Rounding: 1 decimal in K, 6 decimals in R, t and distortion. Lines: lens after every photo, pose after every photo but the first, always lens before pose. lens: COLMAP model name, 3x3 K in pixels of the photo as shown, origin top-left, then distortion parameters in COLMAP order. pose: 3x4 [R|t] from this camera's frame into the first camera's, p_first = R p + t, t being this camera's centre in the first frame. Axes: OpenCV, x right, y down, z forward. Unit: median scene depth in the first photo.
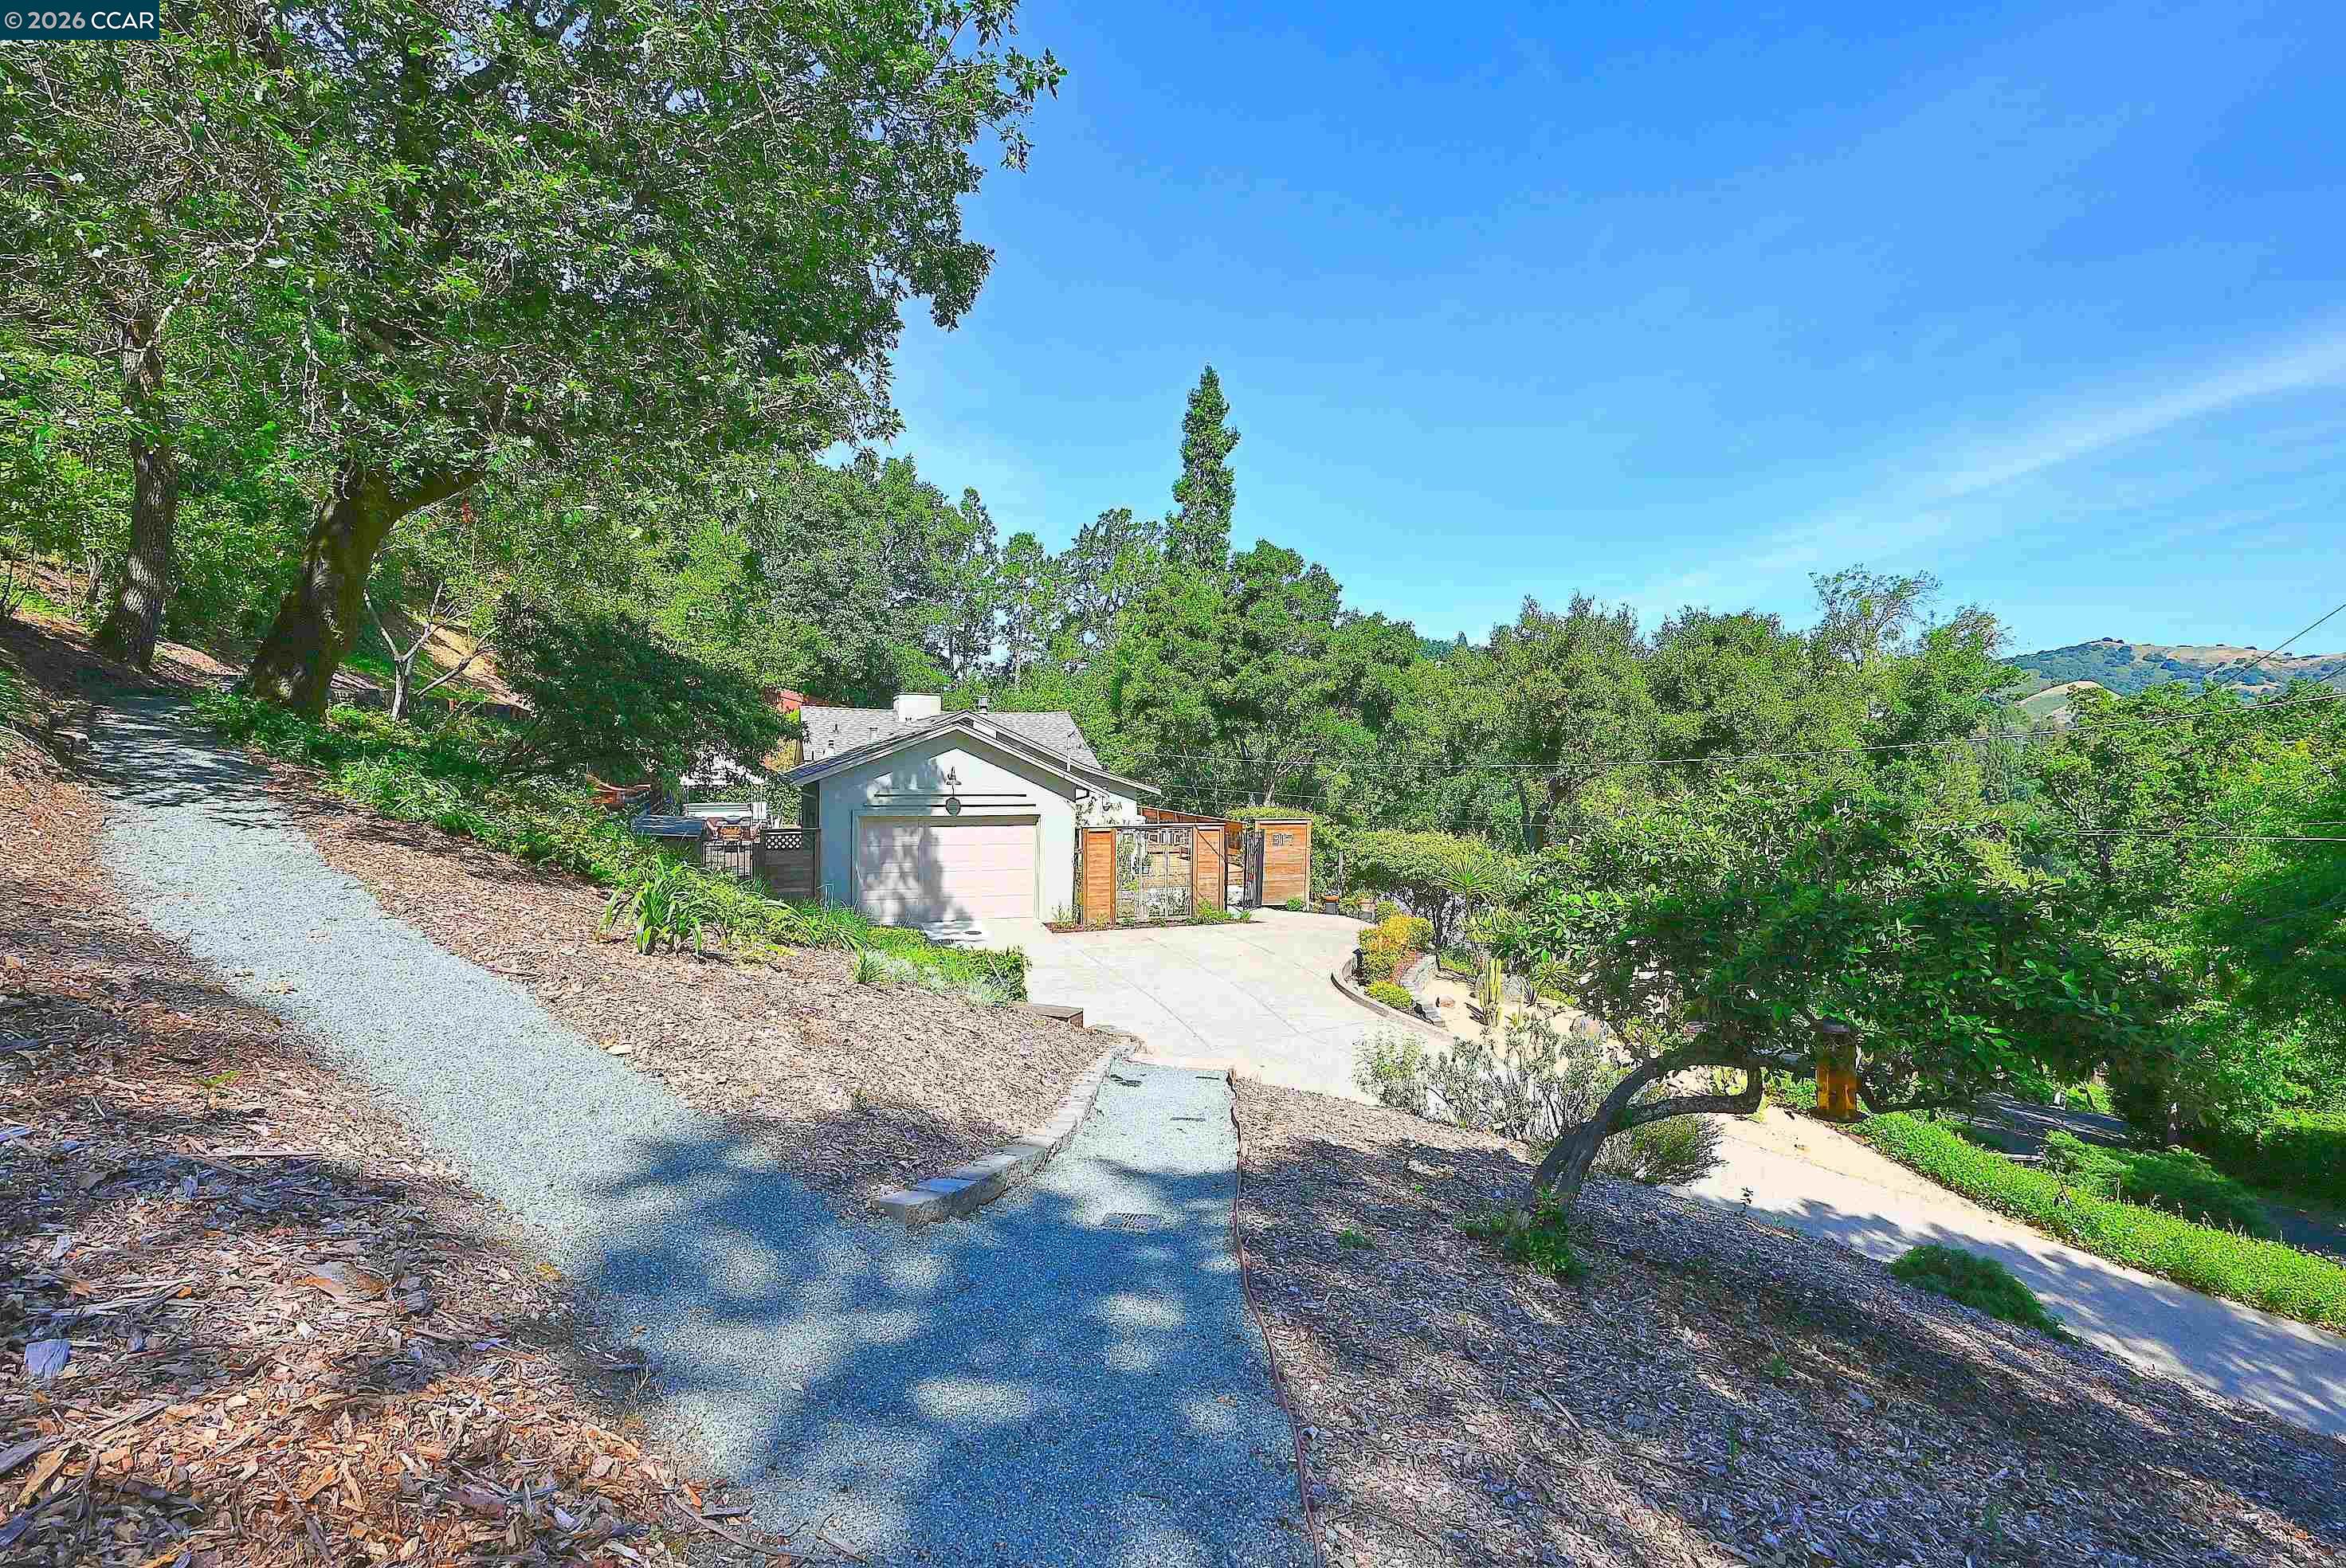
lens RADIAL K [[1162.0, 0, 1169.2], [0, 1162.0, 780.1], [0, 0, 1]] dist [0.000985, 0.000415]
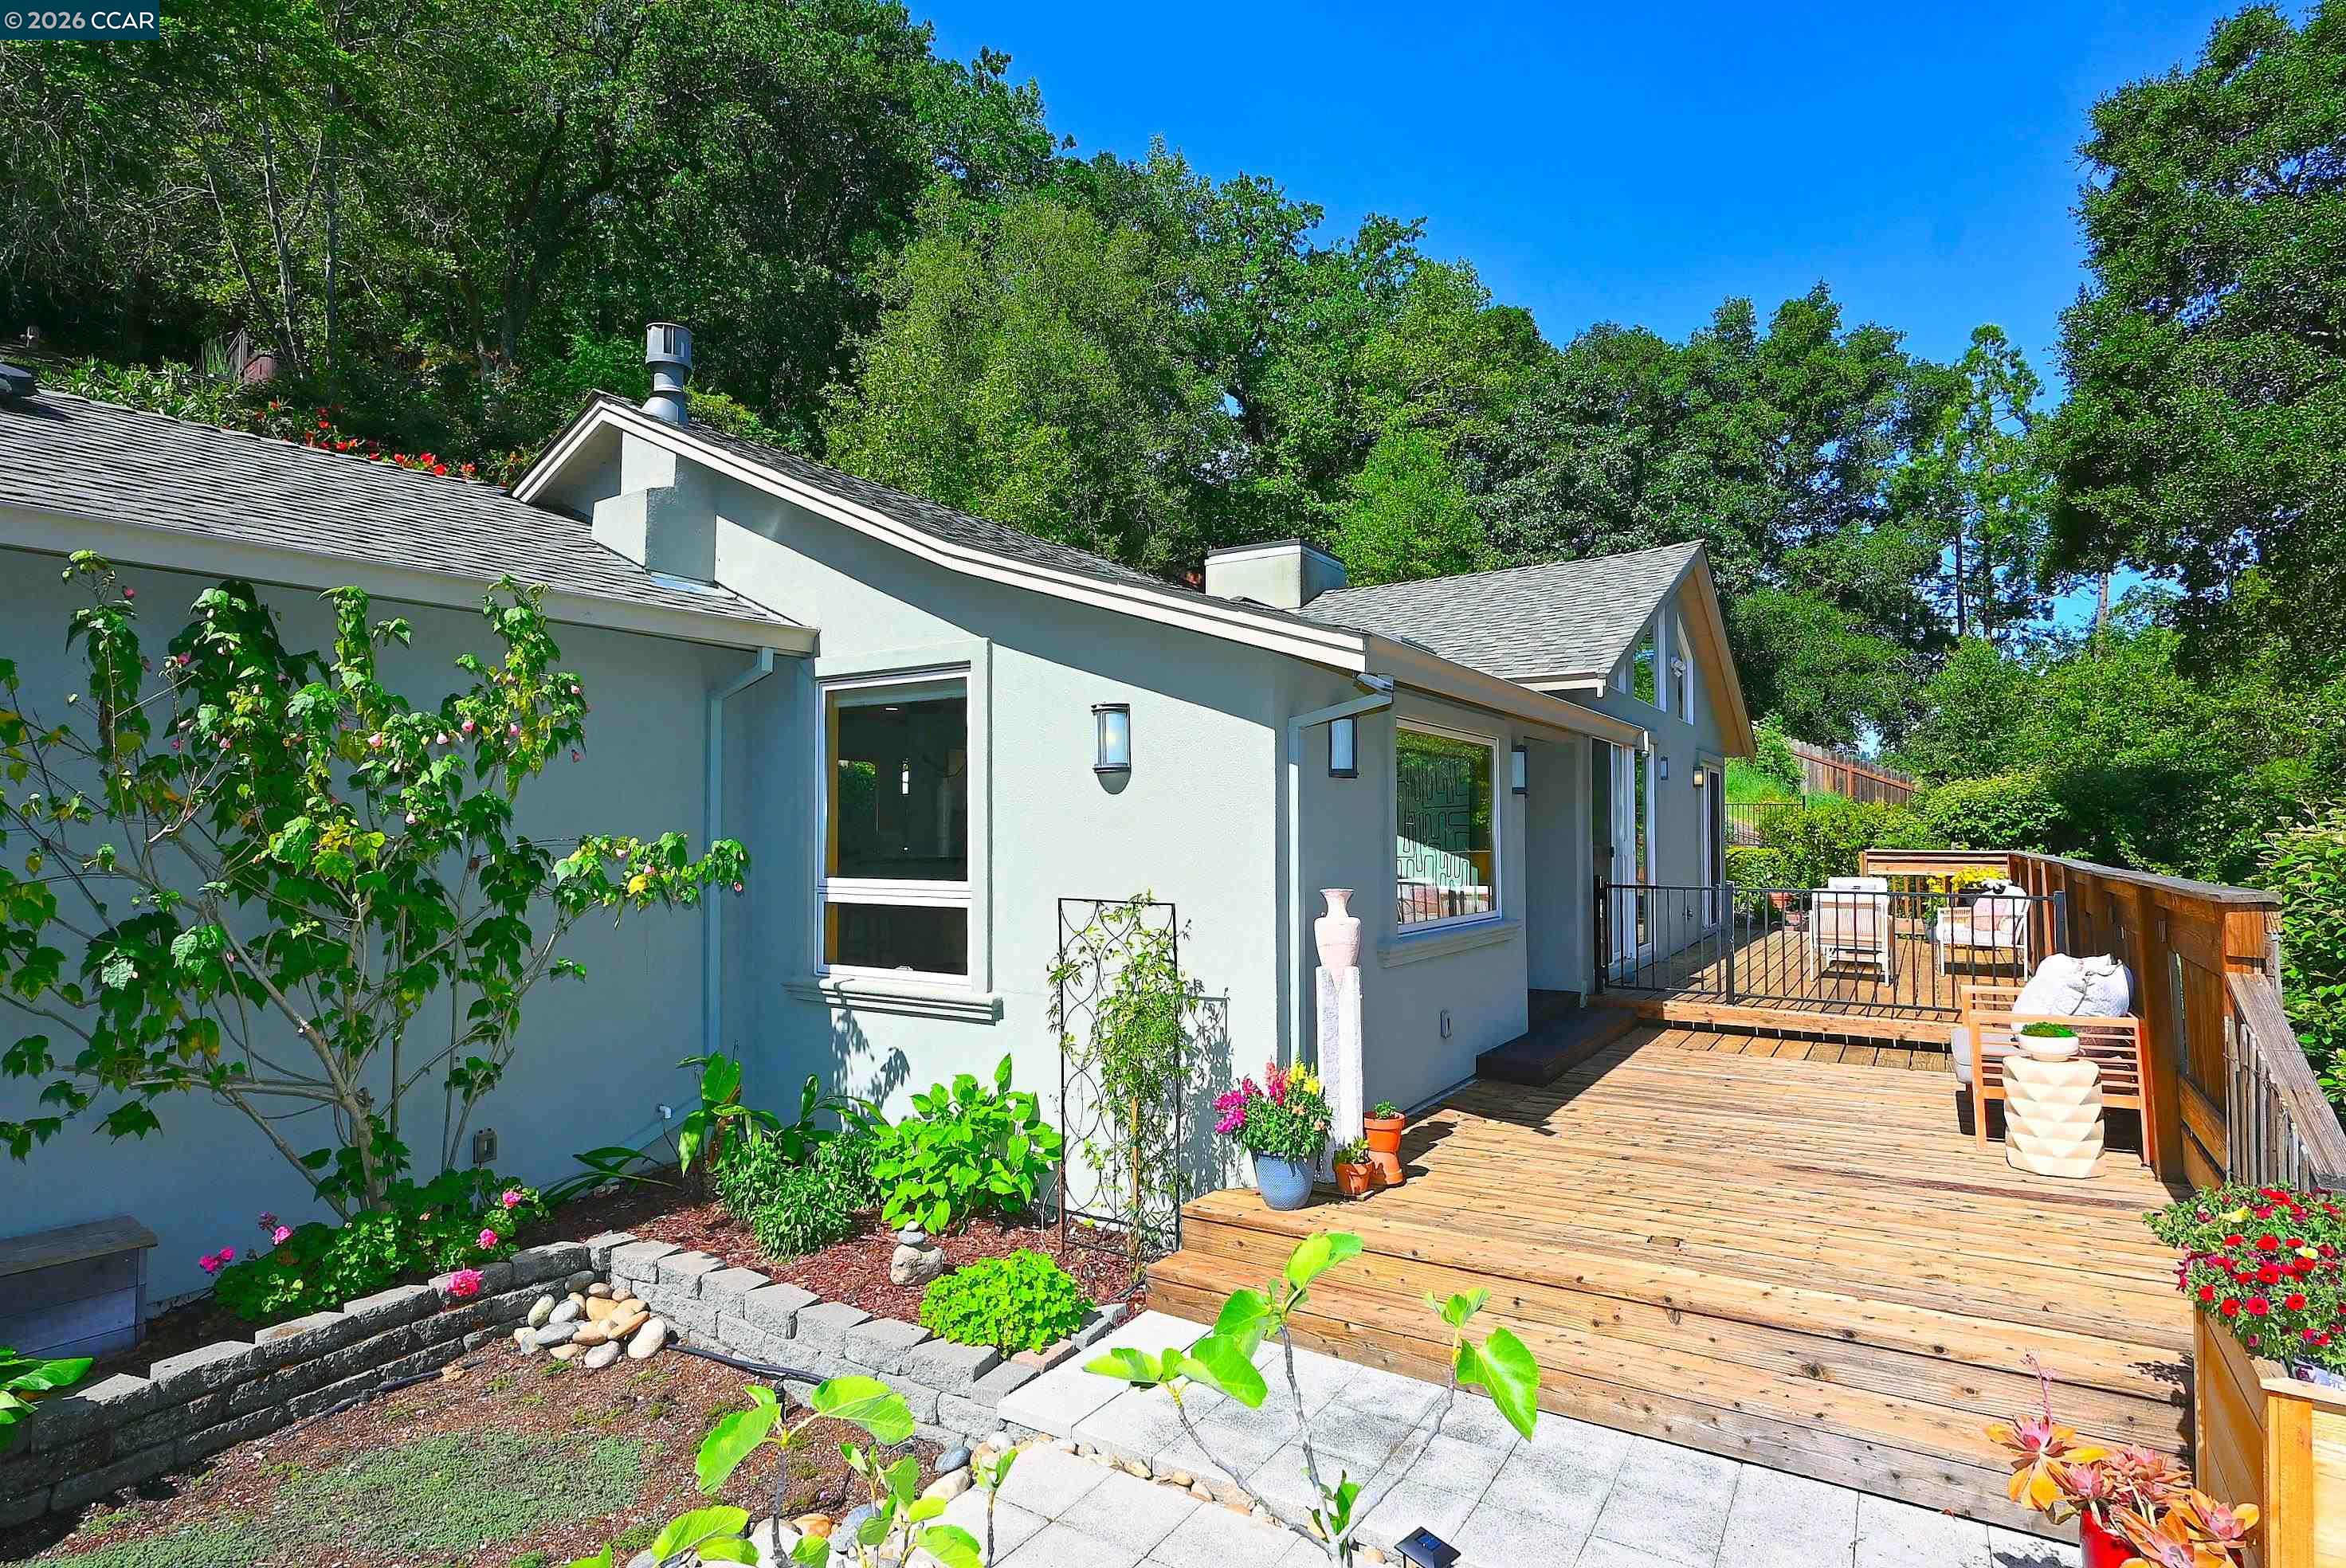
lens RADIAL K [[1190.4, 0, 1174.5], [0, 1190.4, 781.0], [0, 0, 1]] dist [-0.000426, 0.002216]
pose [[0.608029, -0.042863, -0.792757, 0.074038], [-0.017560, 0.997571, -0.067405, 0.027860], [0.793721, 0.054905, 0.605799, 0.683262]]
